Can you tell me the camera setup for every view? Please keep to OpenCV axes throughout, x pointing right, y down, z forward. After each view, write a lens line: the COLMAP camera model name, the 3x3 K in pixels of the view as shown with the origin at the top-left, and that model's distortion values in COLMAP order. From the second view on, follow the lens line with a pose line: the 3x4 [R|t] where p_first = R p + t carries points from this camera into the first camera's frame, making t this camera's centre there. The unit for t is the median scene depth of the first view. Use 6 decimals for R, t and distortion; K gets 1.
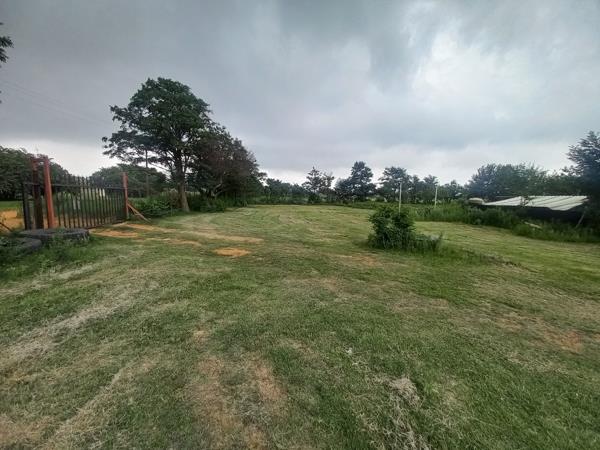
lens RADIAL K [[239.0, 0, 303.2], [0, 239.0, 224.8], [0, 0, 1]] dist [0.001544, -0.010552]
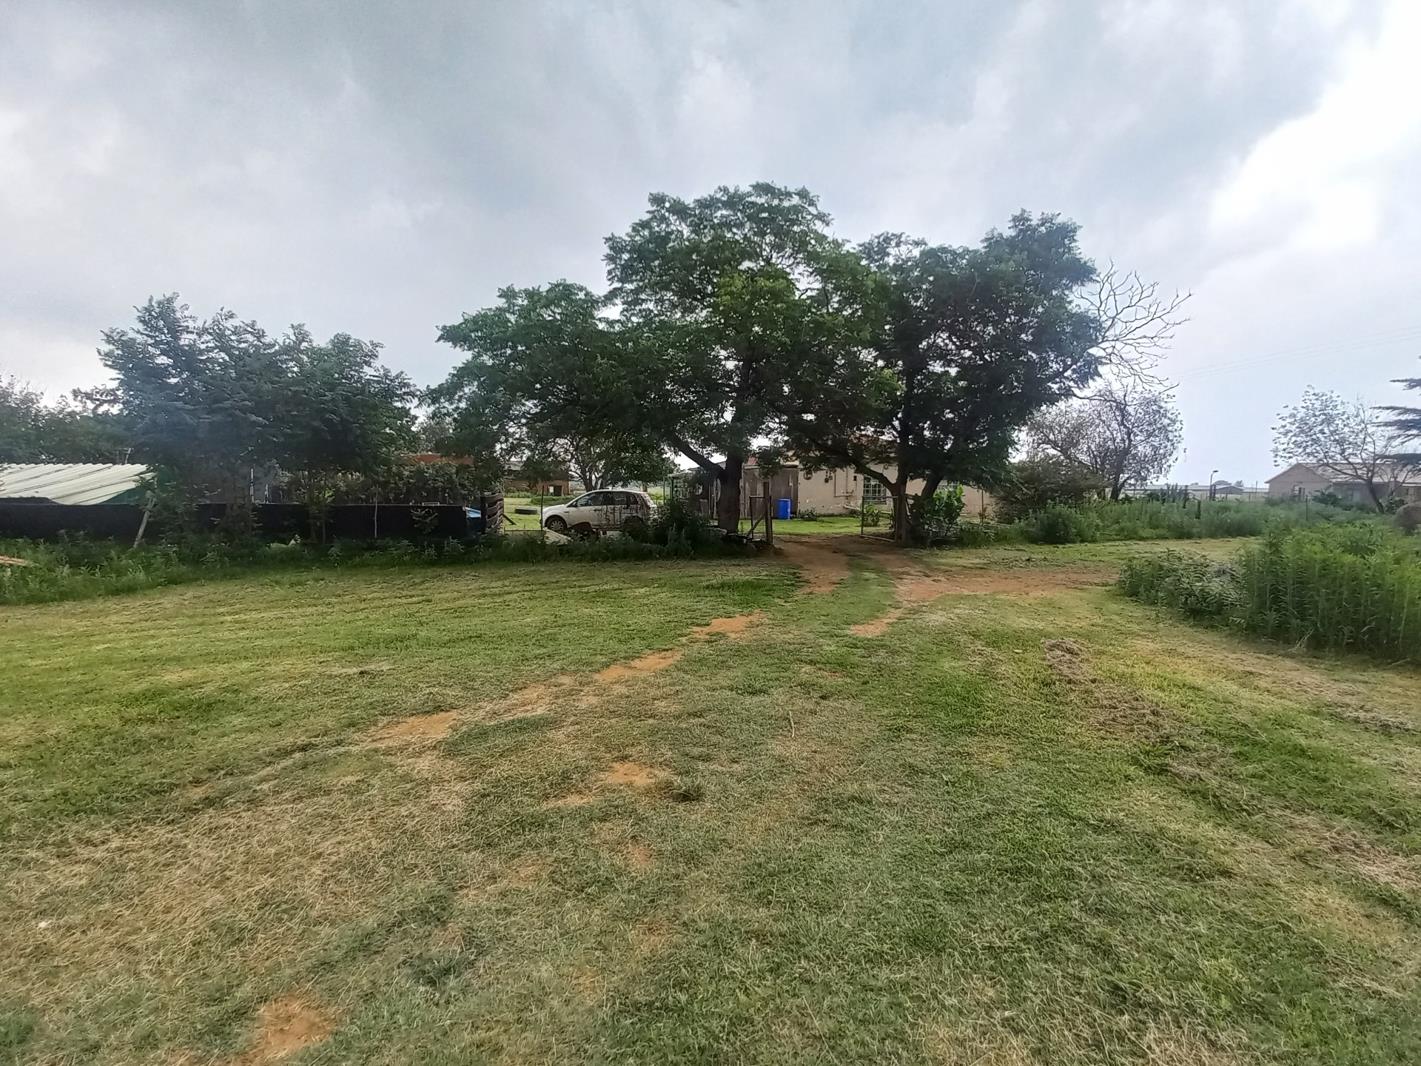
lens RADIAL K [[566.1, 0, 718.2], [0, 566.1, 532.5], [0, 0, 1]] dist [0.001544, -0.010552]
pose [[-0.086641, -0.095991, 0.991604, 0.205552], [0.101216, 0.989349, 0.104616, -0.013230], [-0.991085, 0.109431, -0.076002, 0.148802]]
